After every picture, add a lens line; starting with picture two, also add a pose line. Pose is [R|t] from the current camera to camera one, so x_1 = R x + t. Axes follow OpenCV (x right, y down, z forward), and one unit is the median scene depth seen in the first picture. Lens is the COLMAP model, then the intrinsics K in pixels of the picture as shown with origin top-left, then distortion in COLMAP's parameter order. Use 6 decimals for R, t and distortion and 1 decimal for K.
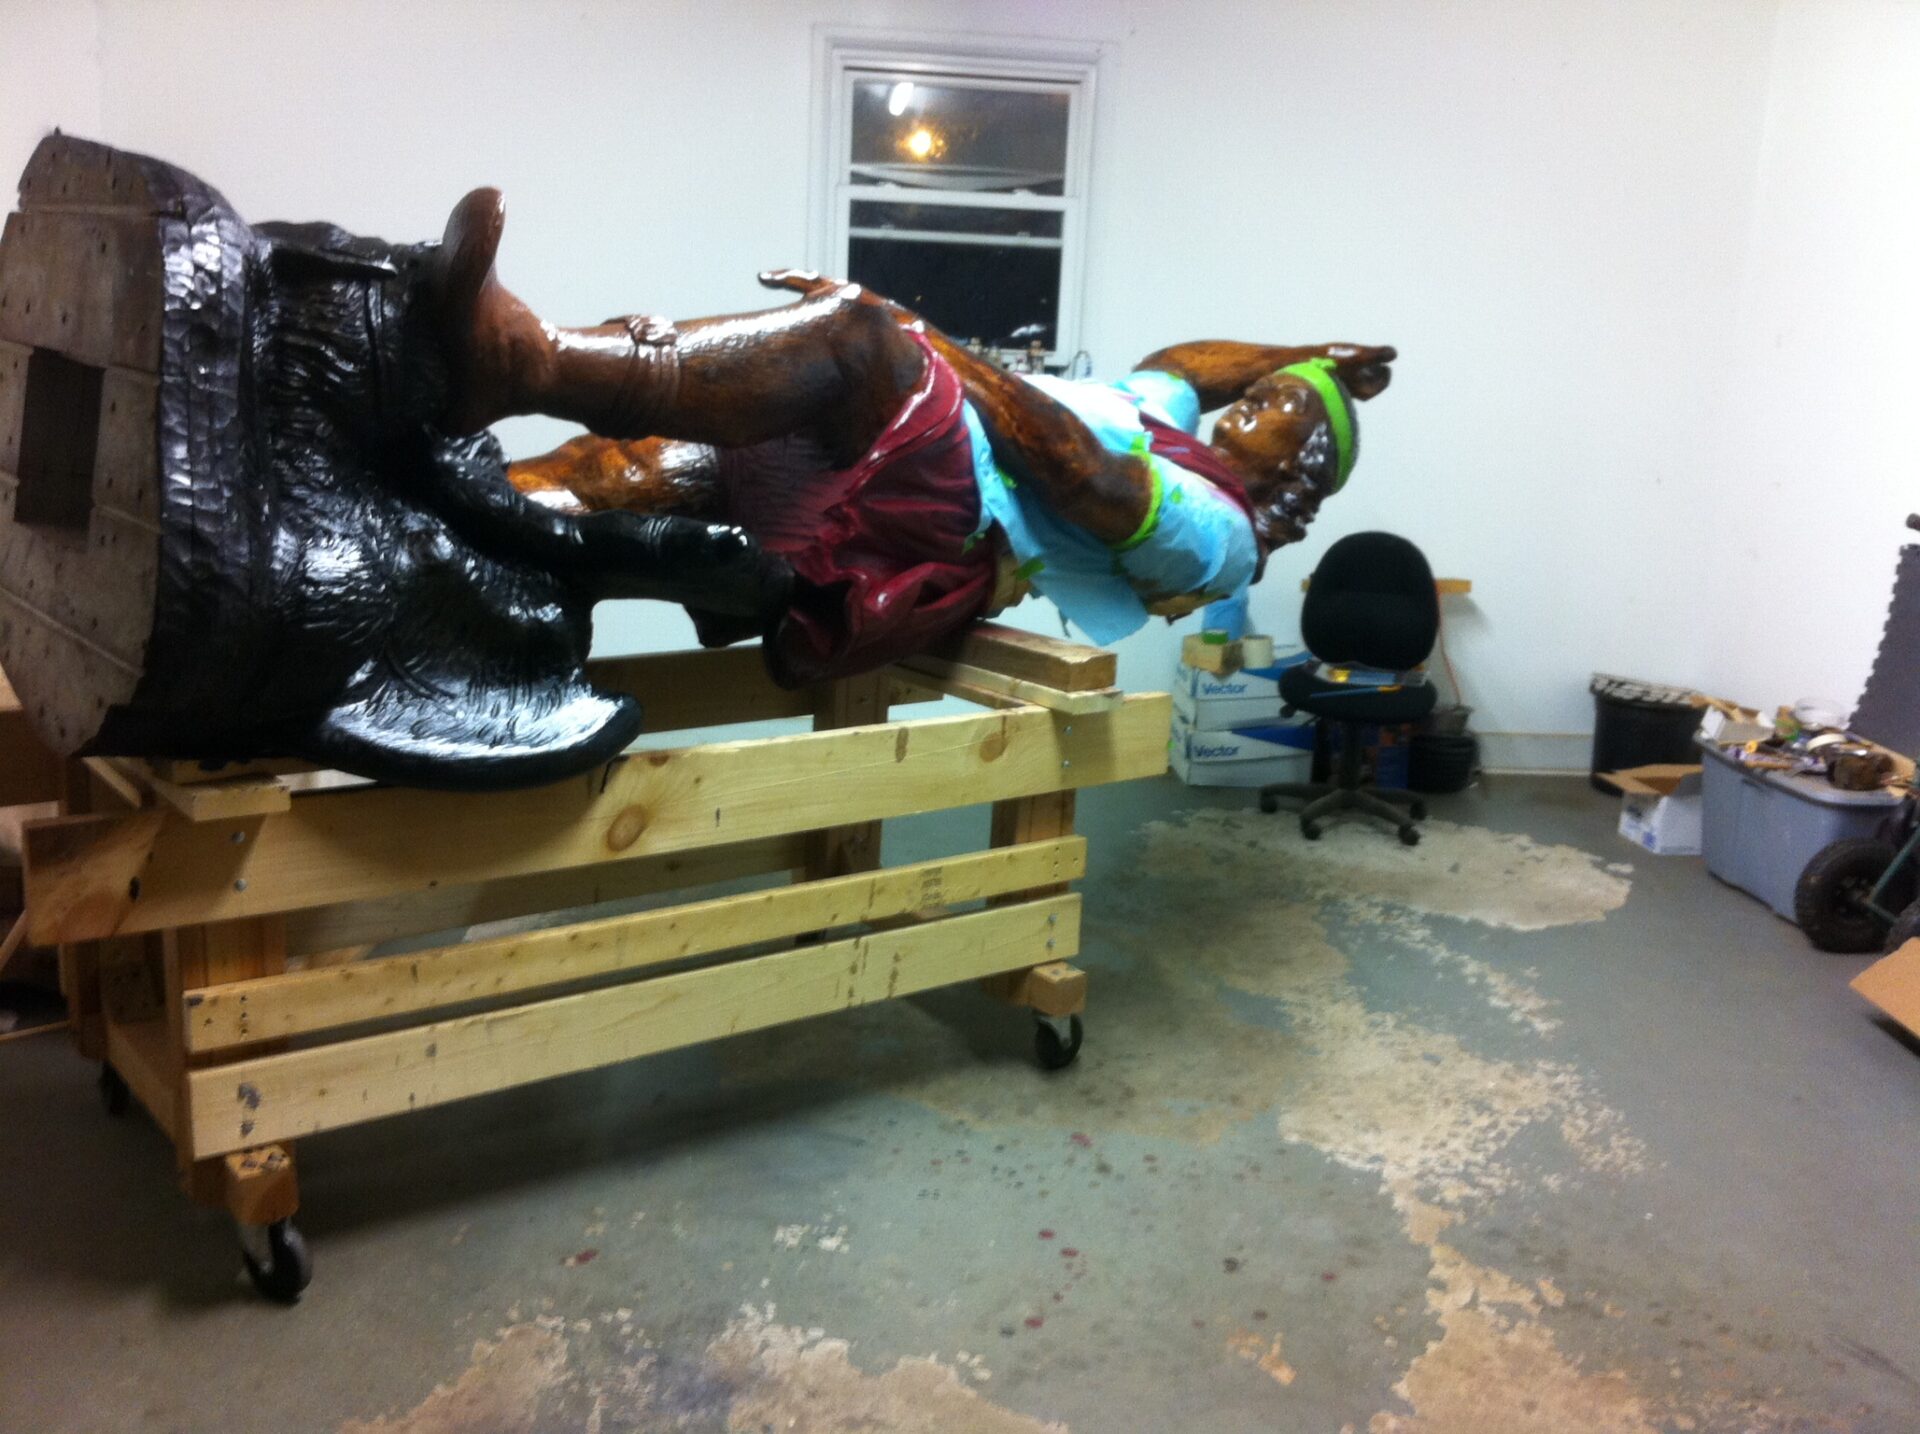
lens RADIAL K [[1730.6, 0, 953.3], [0, 1730.6, 774.7], [0, 0, 1]] dist [0.005058, -0.000413]
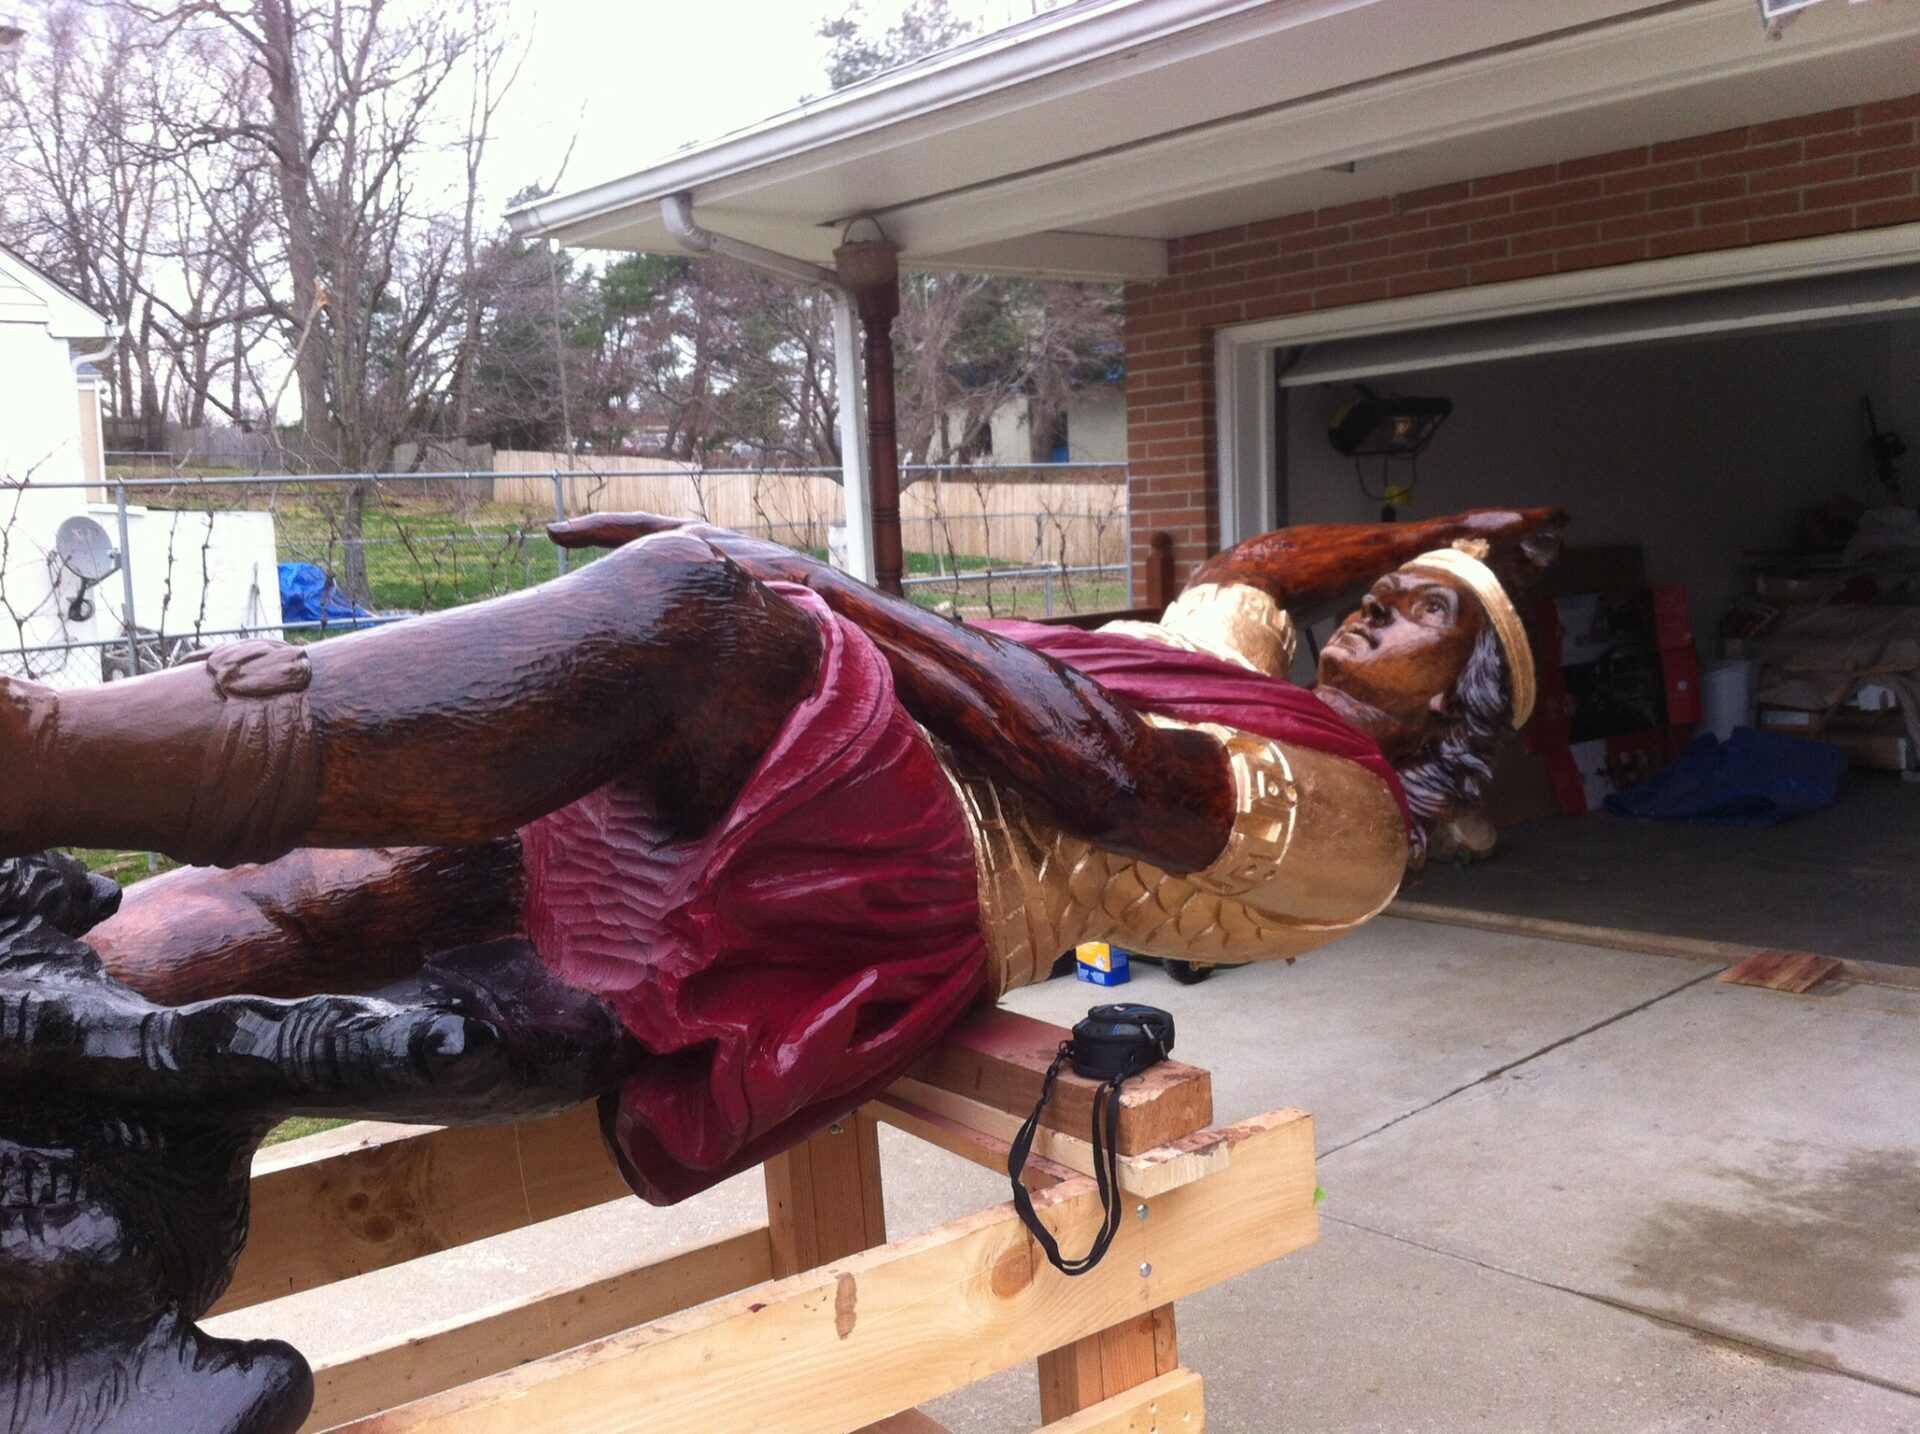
lens RADIAL K [[1948.6, 0, 960.0], [0, 1948.6, 717.0], [0, 0, 1]] dist [-0.004478, -0.007908]
pose [[0.992931, -0.112476, -0.037900, 0.052396], [0.105435, 0.982504, -0.153524, -0.104167], [0.054505, 0.148443, 0.987418, 0.345525]]
